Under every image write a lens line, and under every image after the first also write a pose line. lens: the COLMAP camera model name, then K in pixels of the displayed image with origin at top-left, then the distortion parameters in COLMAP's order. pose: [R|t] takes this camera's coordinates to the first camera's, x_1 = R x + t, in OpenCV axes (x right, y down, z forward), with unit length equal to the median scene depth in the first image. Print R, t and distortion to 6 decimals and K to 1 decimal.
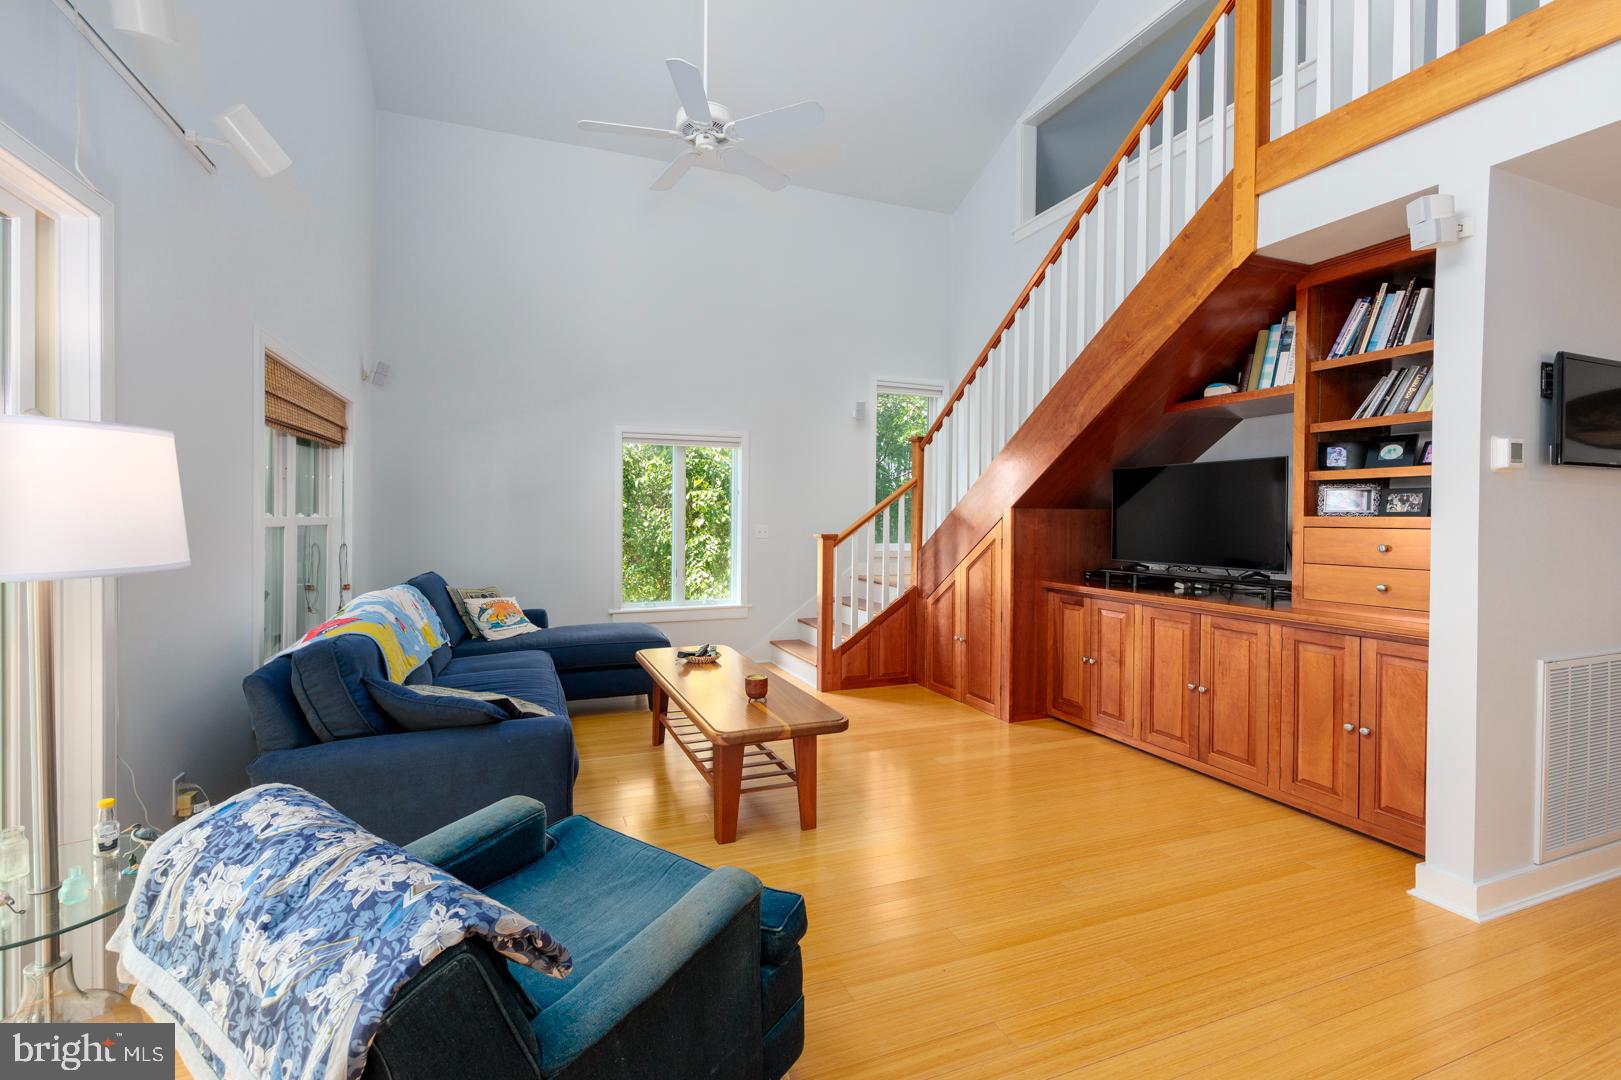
lens RADIAL K [[652.7, 0, 811.5], [0, 652.7, 513.8], [0, 0, 1]] dist [0.000636, 0.000097]
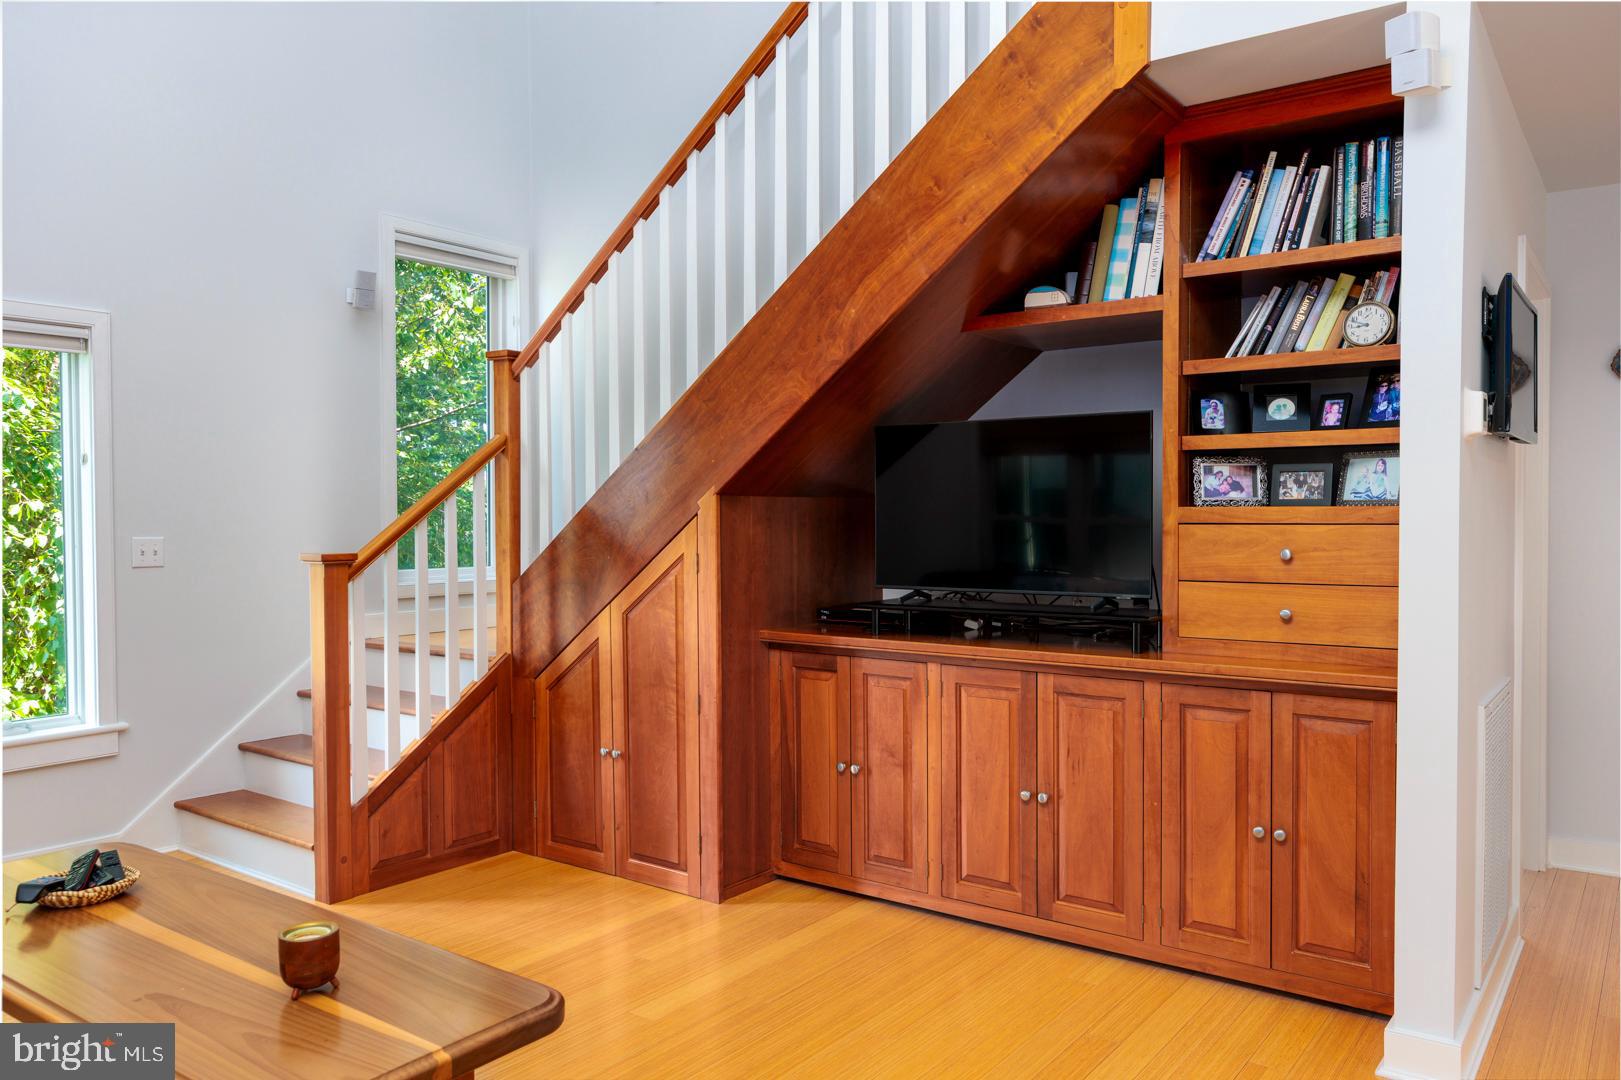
lens RADIAL K [[1179.3, 0, 810.5], [0, 1179.3, 540.0], [0, 0, 1]] dist [-0.004030, -0.001287]
pose [[0.874791, -0.020732, 0.484056, -0.103431], [0.007370, 0.999538, 0.029492, -0.000349], [-0.484444, -0.022232, 0.874540, 0.163320]]
